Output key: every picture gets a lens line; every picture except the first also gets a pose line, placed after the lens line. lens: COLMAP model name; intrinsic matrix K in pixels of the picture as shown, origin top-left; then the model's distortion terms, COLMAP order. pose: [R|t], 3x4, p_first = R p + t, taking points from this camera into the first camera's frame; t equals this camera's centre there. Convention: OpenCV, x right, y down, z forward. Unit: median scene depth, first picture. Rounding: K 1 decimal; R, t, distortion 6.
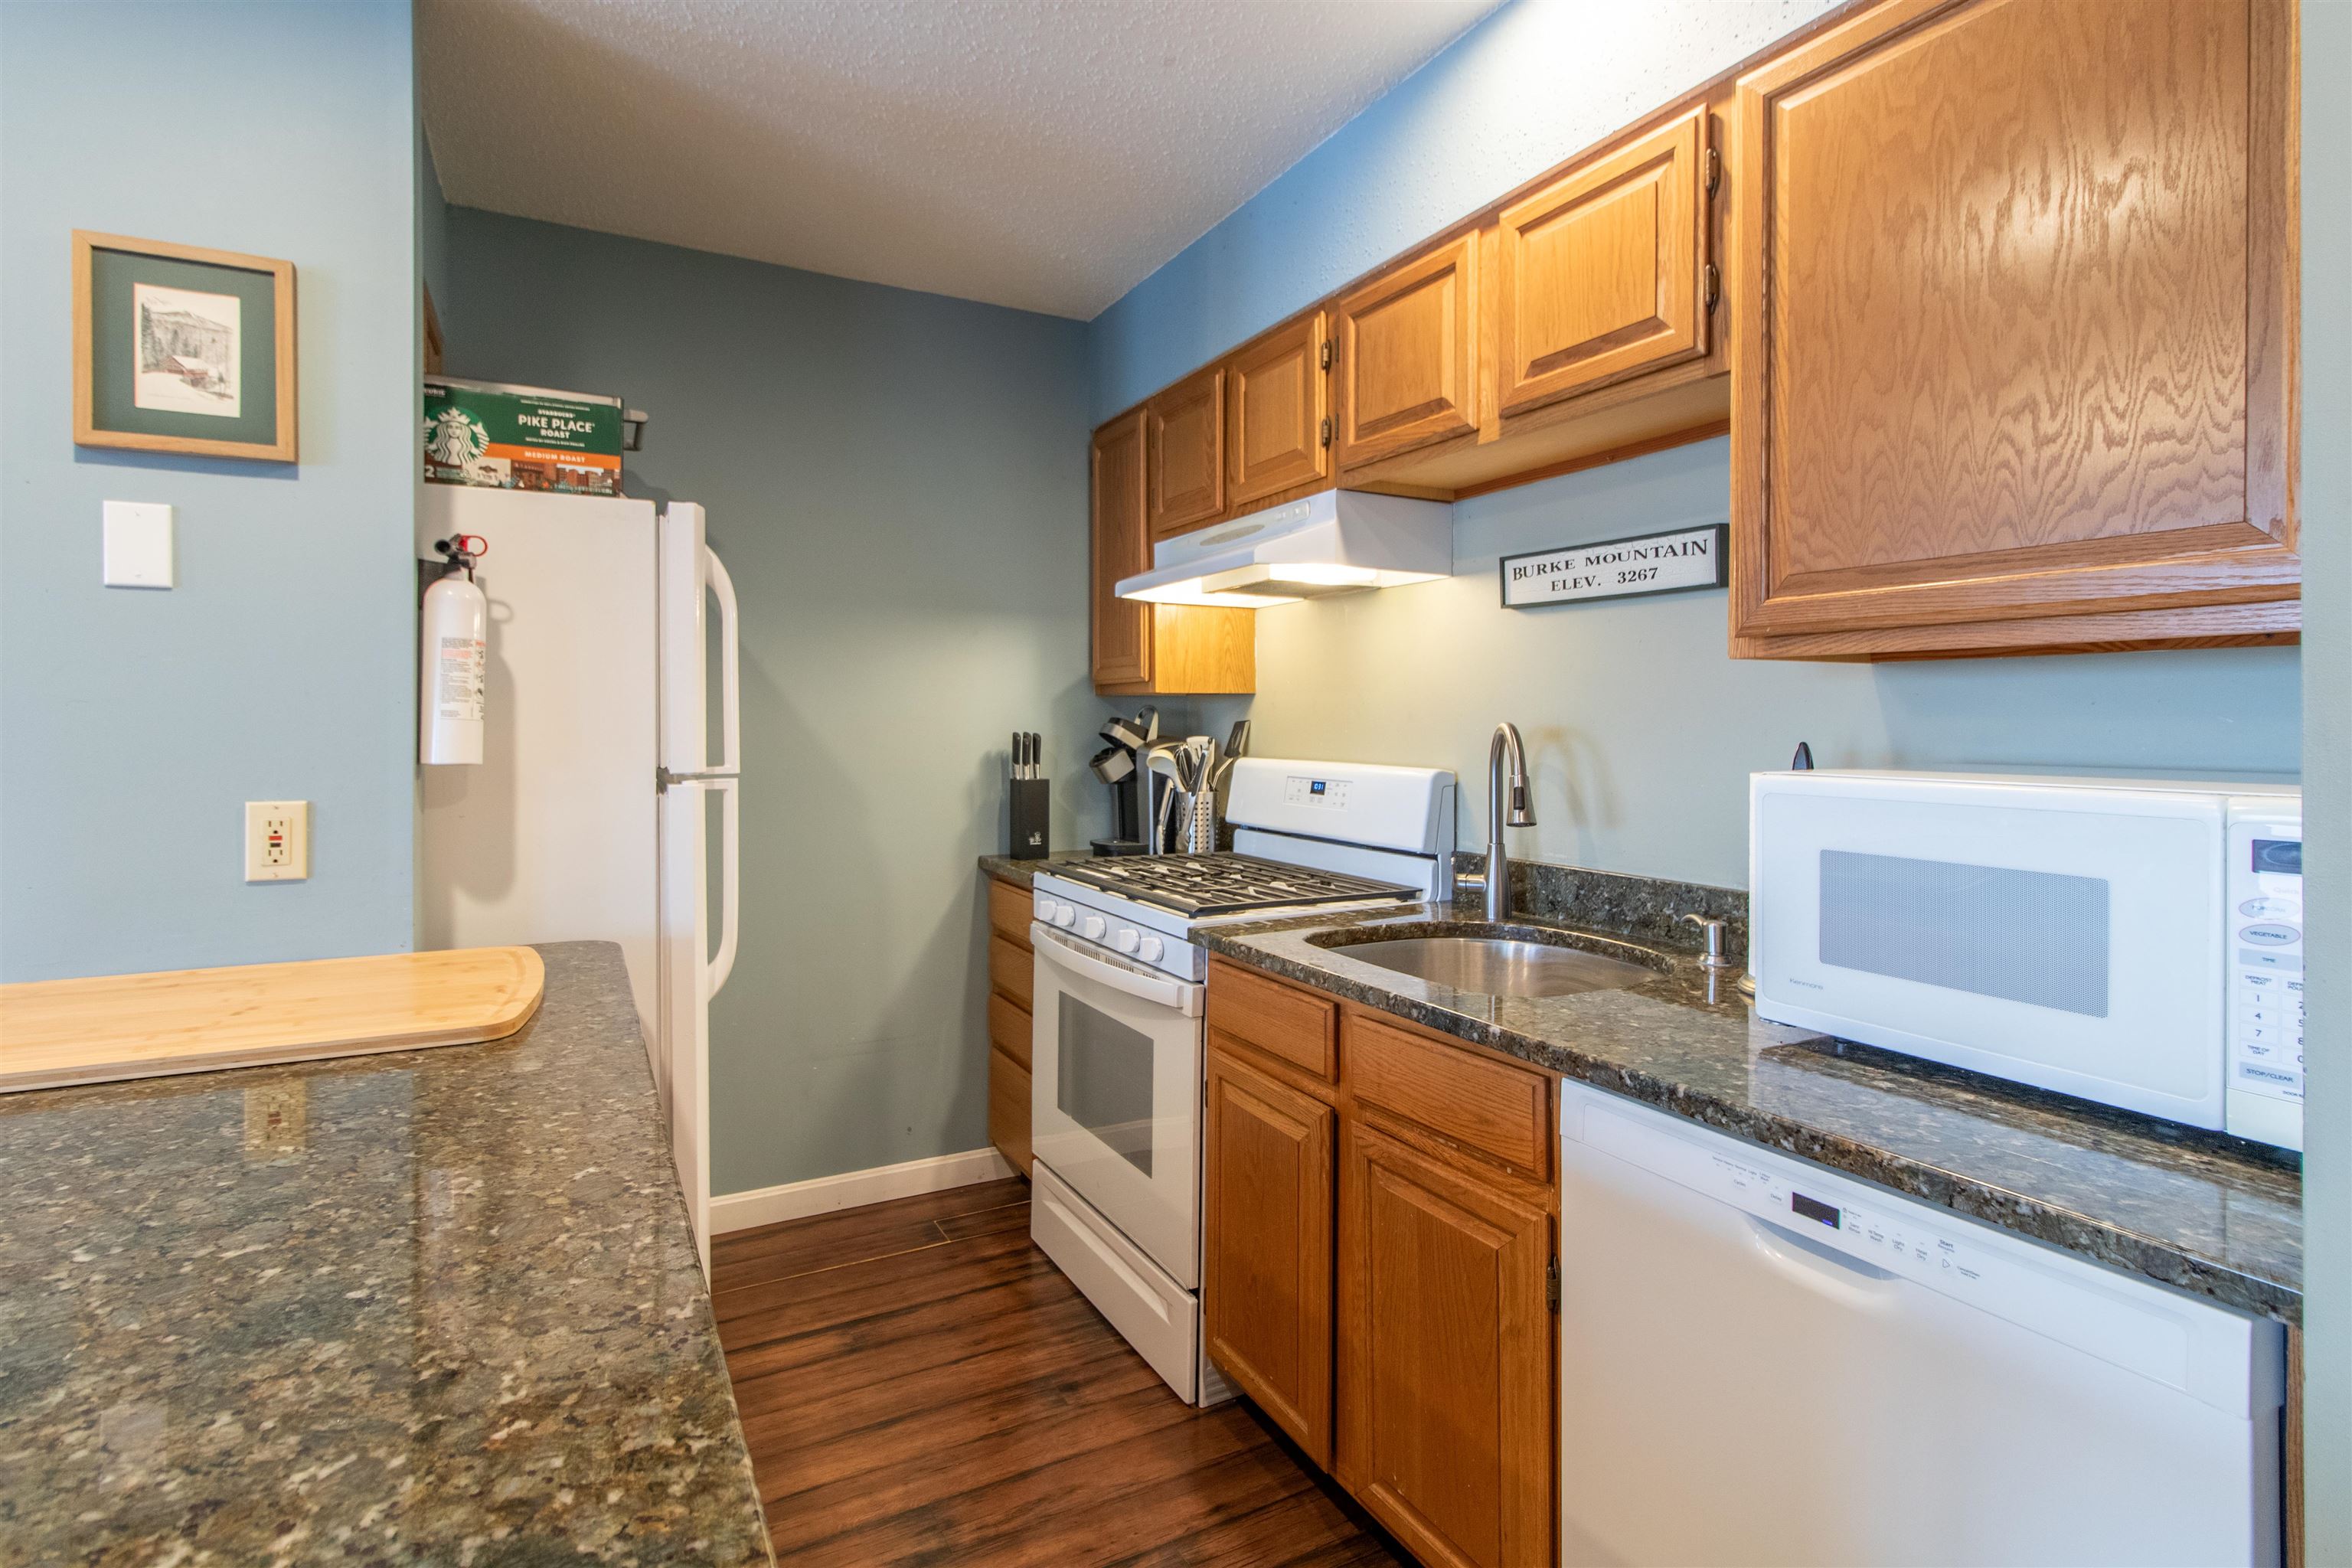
lens RADIAL K [[1118.0, 0, 1171.5], [0, 1118.0, 760.9], [0, 0, 1]] dist [-0.000010, 0.000241]
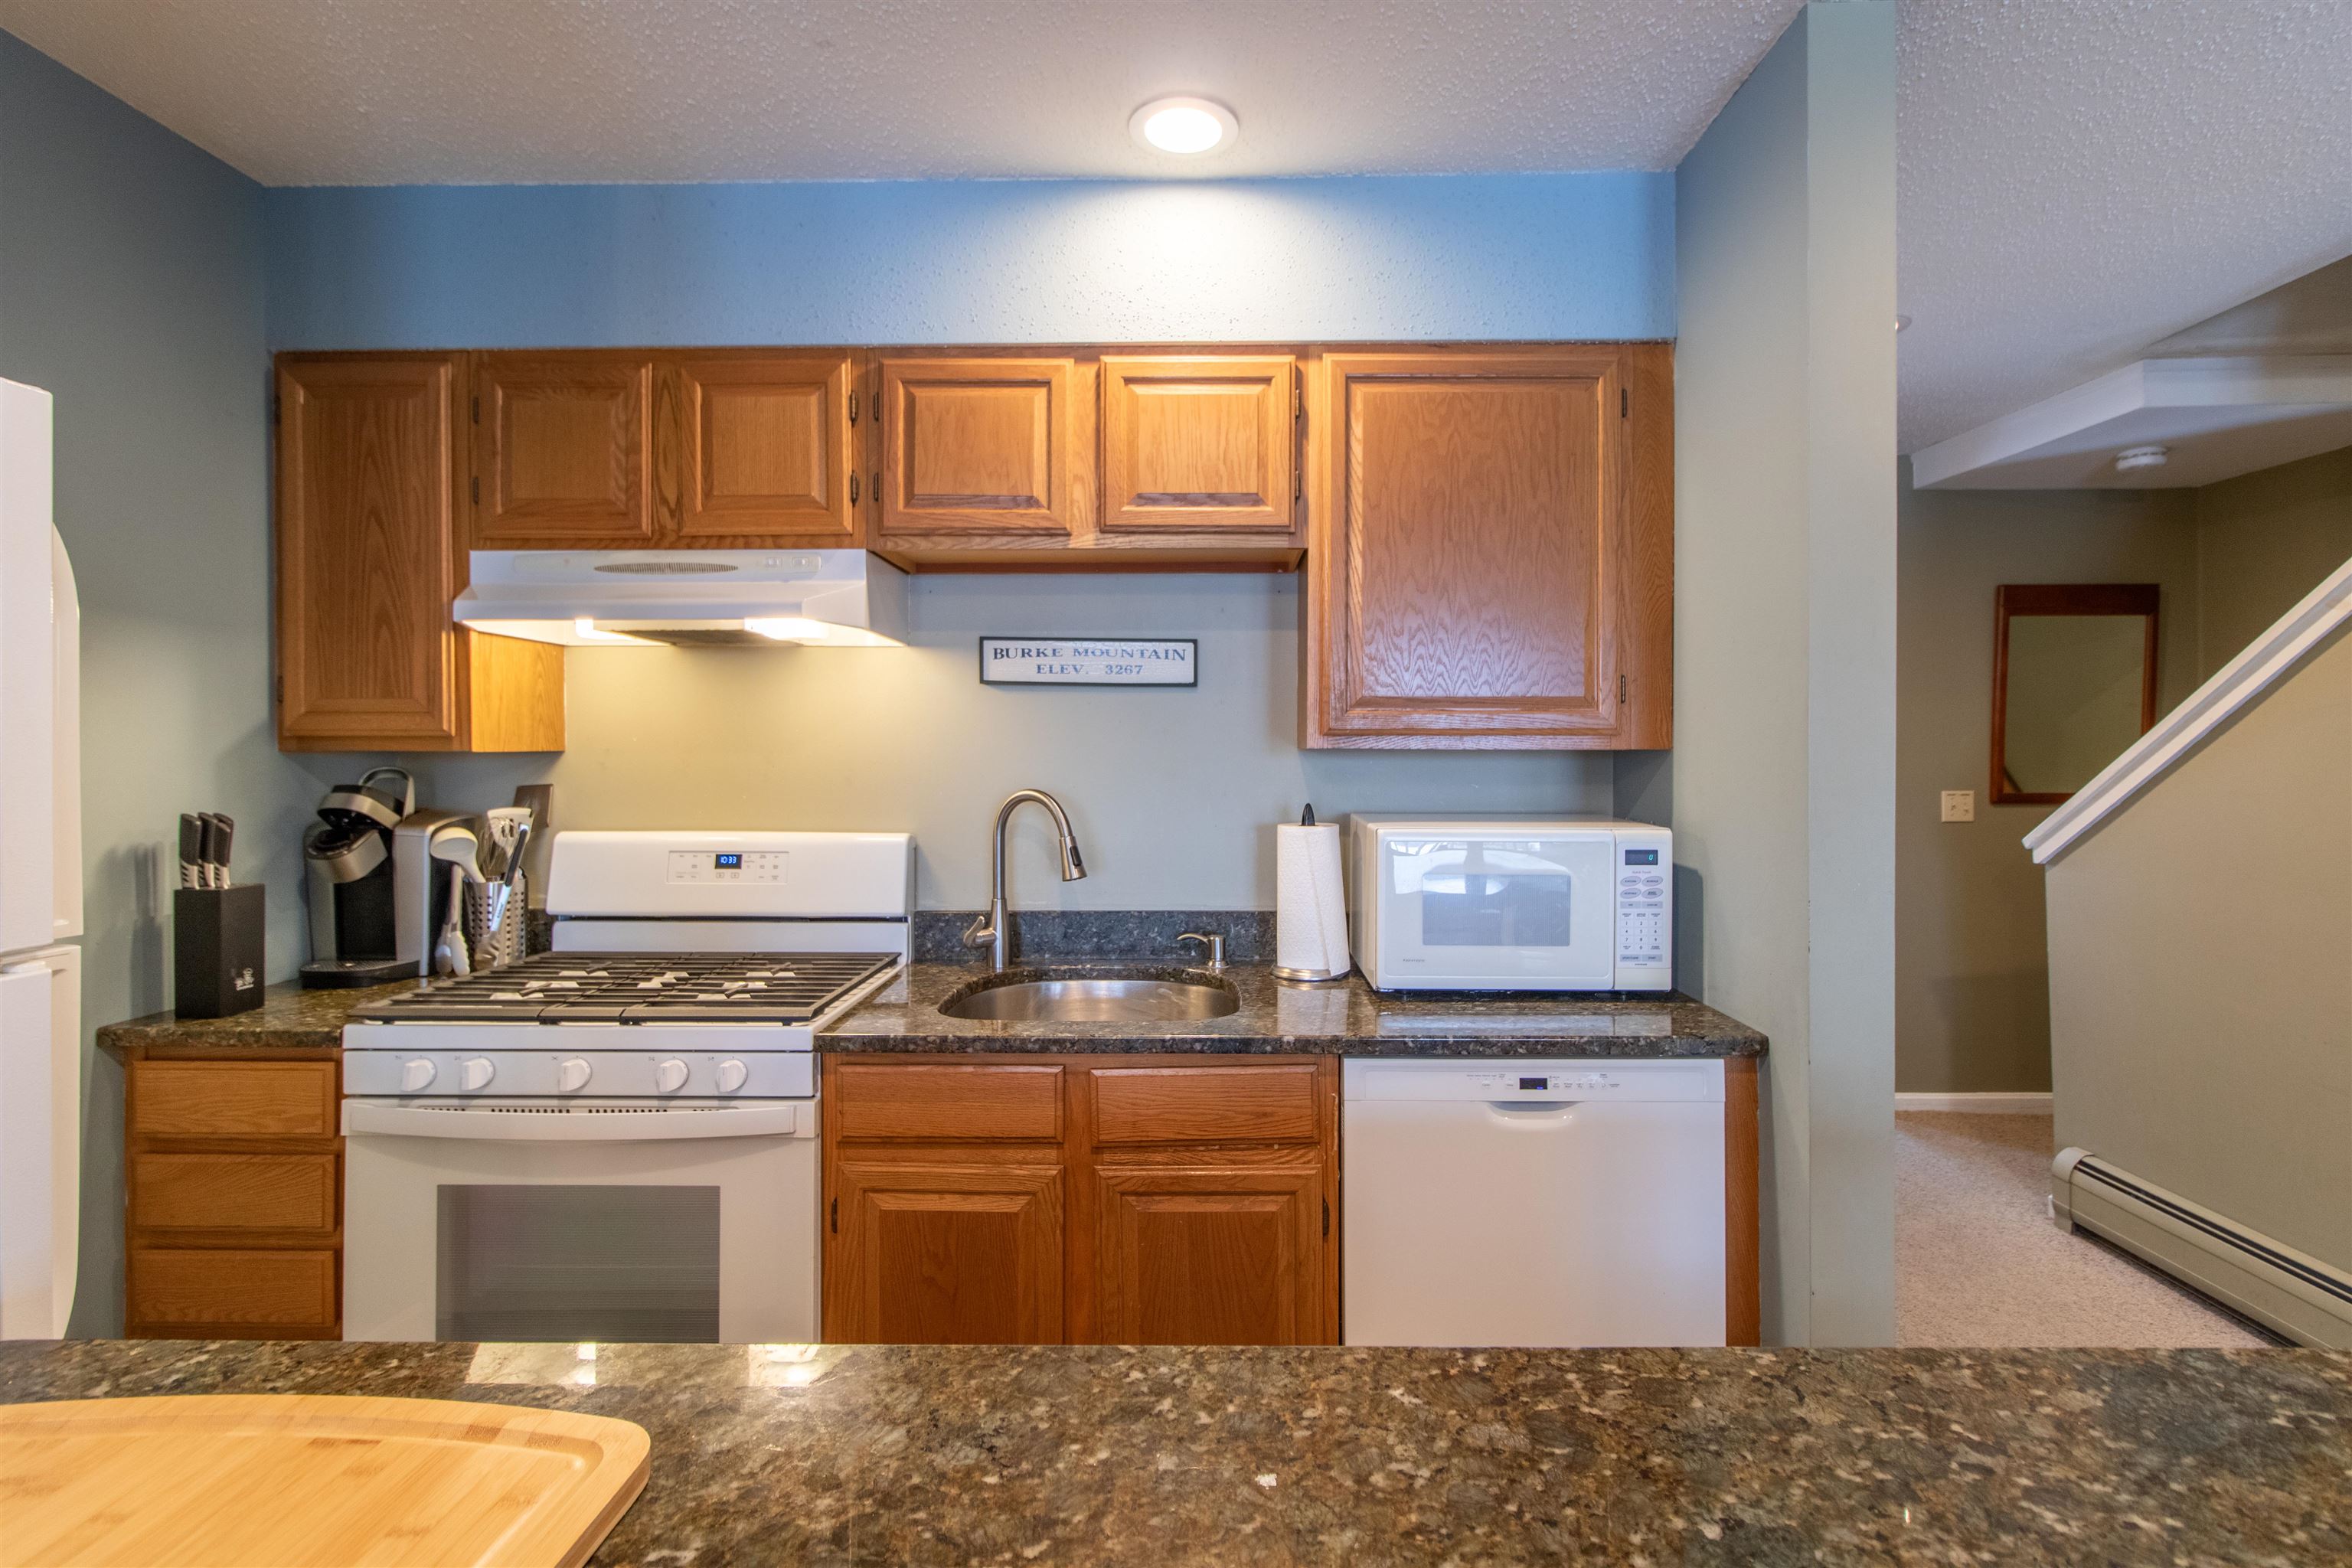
lens RADIAL K [[1108.9, 0, 1176.0], [0, 1108.9, 784.0], [0, 0, 1]] dist [0.001106, 0.000190]
pose [[0.483709, -0.026017, 0.874842, -0.612942], [0.029055, 0.999484, 0.013659, -0.051507], [-0.874746, 0.018812, 0.484216, 0.338336]]
